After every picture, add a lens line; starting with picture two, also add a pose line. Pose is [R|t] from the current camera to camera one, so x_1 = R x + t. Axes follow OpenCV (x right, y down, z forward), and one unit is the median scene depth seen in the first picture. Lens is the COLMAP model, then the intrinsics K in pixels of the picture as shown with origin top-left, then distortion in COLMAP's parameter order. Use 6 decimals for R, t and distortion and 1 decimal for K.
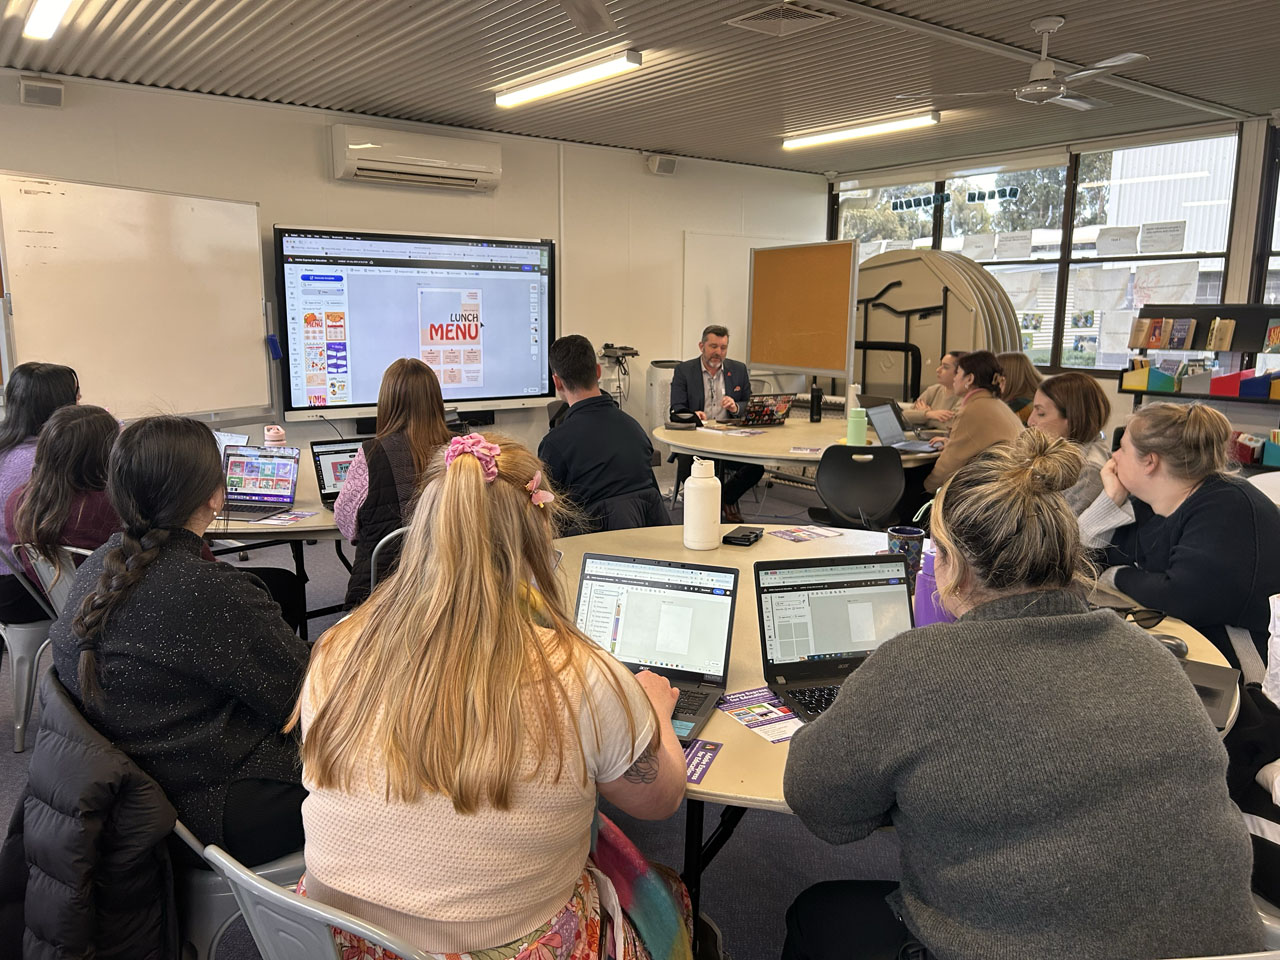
lens RADIAL K [[966.2, 0, 640.0], [0, 966.2, 480.1], [0, 0, 1]] dist [0.002431, -0.002182]
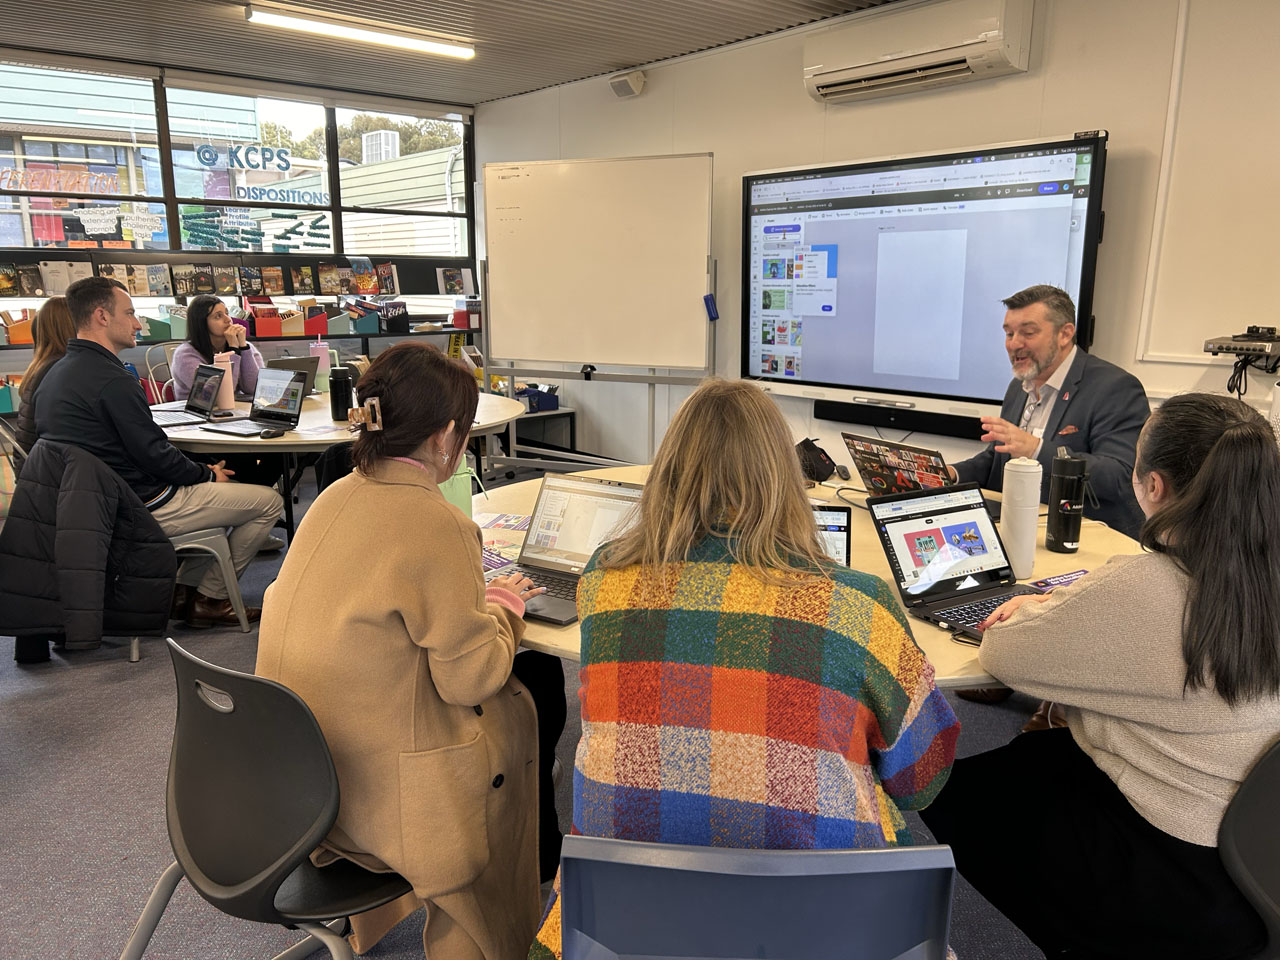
lens RADIAL K [[966.2, 0, 639.9], [0, 966.2, 480.8], [0, 0, 1]] dist [0.002431, -0.002182]
pose [[0.092435, 0.192849, -0.976865, 0.509445], [-0.170882, 0.969582, 0.175242, -0.114869], [0.980946, 0.150730, 0.122578, 0.762699]]
